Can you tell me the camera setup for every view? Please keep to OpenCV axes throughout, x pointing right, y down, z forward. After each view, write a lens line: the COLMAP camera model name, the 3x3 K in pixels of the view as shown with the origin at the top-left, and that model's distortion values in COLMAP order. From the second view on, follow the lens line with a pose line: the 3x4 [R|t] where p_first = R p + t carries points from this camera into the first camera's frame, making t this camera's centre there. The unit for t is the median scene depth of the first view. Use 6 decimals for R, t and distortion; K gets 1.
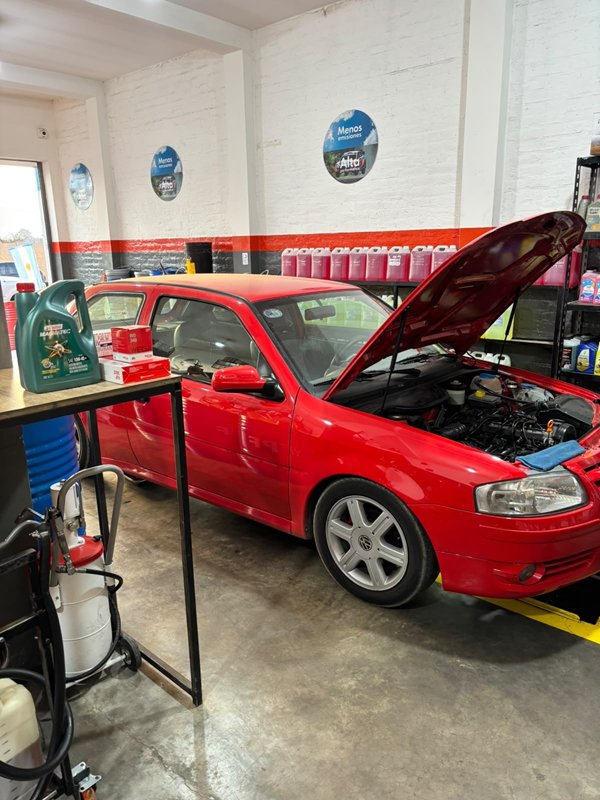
lens RADIAL K [[610.2, 0, 300.0], [0, 610.2, 400.0], [0, 0, 1]] dist [0.010784, 0.002244]
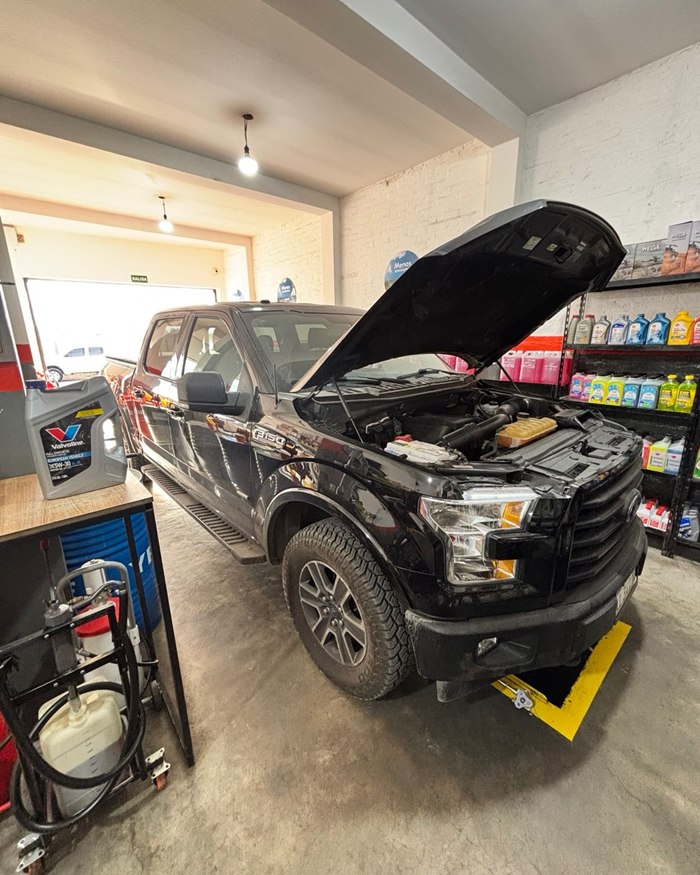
lens RADIAL K [[379.0, 0, 353.0], [0, 379.0, 434.0], [0, 0, 1]] dist [-0.015226, 0.009148]
pose [[0.993092, 0.033828, -0.112352, 0.098368], [-0.033523, 0.999427, 0.004597, -0.071419], [0.112444, -0.000798, 0.993658, 0.163137]]
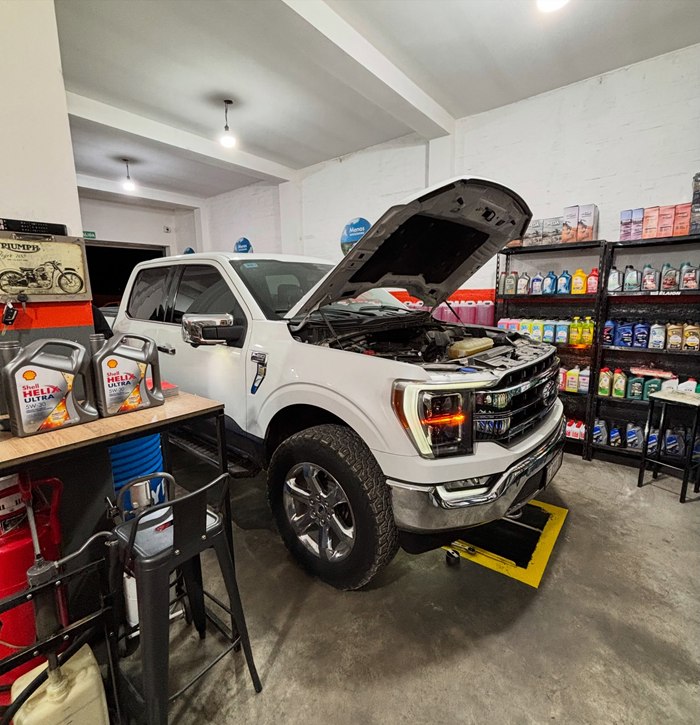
lens RADIAL K [[378.9, 0, 351.1], [0, 378.9, 353.0], [0, 0, 1]] dist [-0.017194, 0.012900]
pose [[0.998751, -0.003468, 0.049838, 0.019439], [0.008280, 0.995281, -0.096677, -0.029852], [-0.049268, 0.096969, 0.994067, 0.059642]]
